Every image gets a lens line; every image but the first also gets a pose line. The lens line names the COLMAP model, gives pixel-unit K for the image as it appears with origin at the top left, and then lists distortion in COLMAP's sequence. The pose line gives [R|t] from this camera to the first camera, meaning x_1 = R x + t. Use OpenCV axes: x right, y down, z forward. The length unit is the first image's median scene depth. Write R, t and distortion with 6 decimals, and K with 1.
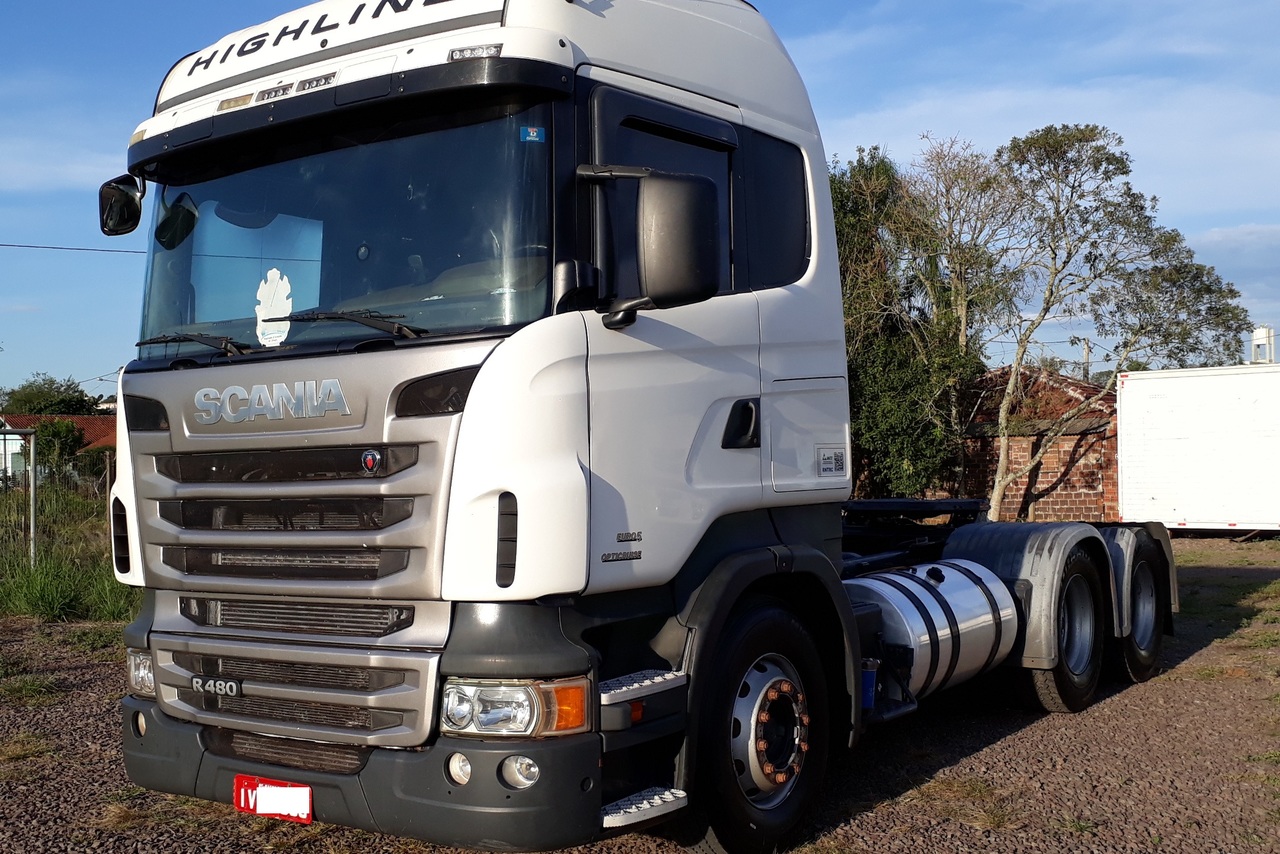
lens RADIAL K [[1368.3, 0, 640.0], [0, 1368.3, 427.0], [0, 0, 1]] dist [0.220829, -0.641678]
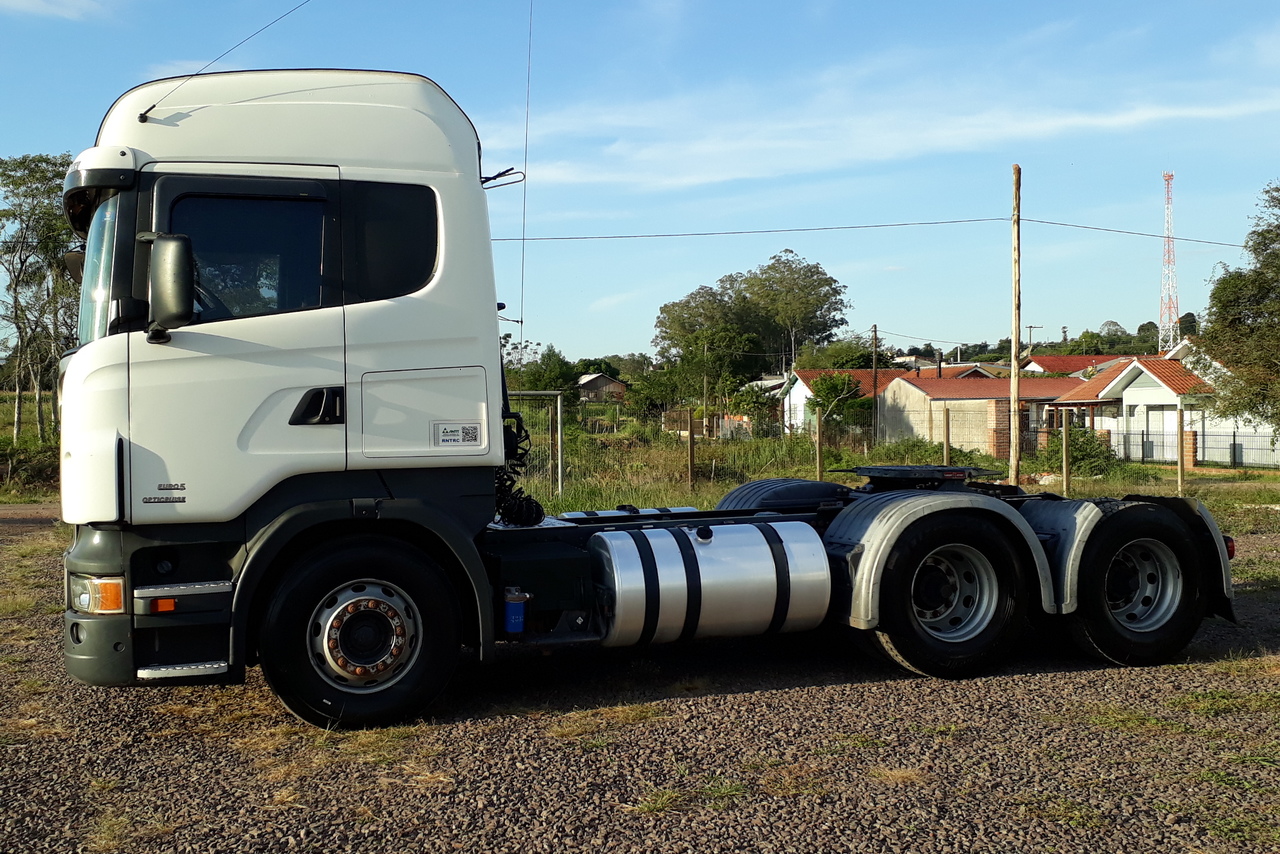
lens RADIAL K [[1368.3, 0, 640.0], [0, 1368.3, 427.0], [0, 0, 1]] dist [0.220829, -0.641678]
pose [[0.829308, 0.011257, -0.558678, 1.162557], [0.009331, 0.999379, 0.033987, -0.026866], [0.558713, -0.033399, 0.828688, 0.055424]]
